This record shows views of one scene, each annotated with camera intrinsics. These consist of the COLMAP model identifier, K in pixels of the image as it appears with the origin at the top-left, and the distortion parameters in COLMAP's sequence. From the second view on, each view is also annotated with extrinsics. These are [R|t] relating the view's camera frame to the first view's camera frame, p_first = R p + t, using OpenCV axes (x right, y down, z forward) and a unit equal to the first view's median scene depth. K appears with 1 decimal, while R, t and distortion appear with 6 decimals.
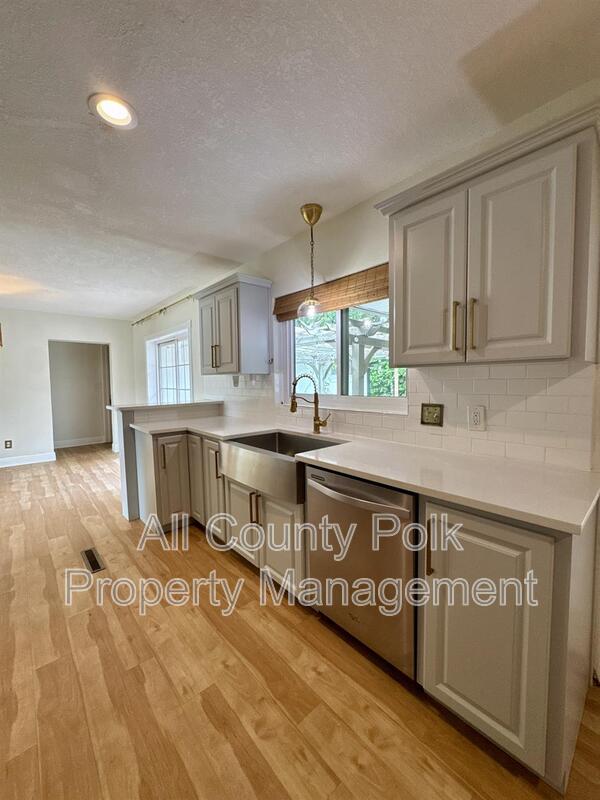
lens RADIAL K [[320.4, 0, 300.4], [0, 320.4, 399.8], [0, 0, 1]] dist [-0.005367, 0.001013]
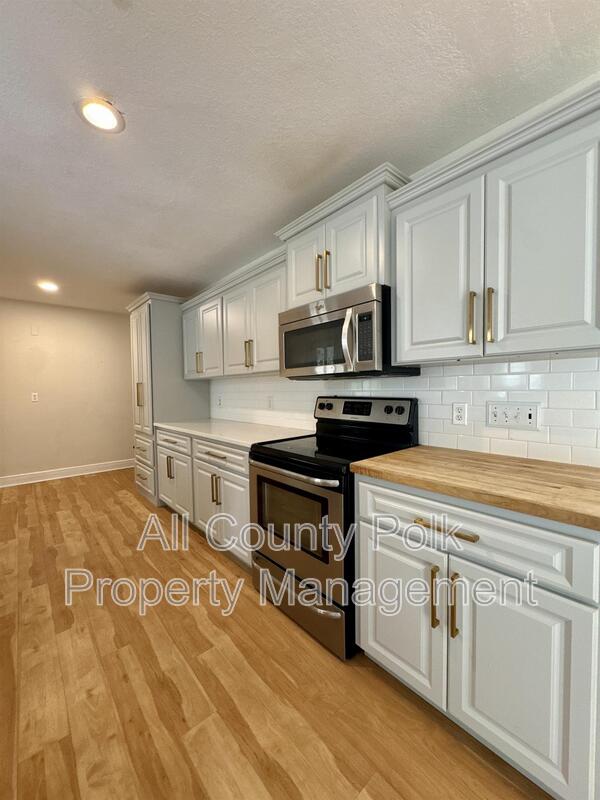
lens RADIAL K [[320.4, 0, 300.4], [0, 320.4, 399.8], [0, 0, 1]] dist [-0.005367, 0.001013]
pose [[-0.999664, 0.024166, 0.009421, -0.906509], [0.024942, 0.995302, 0.093555, -0.050267], [-0.007116, 0.093758, -0.995570, 1.567120]]
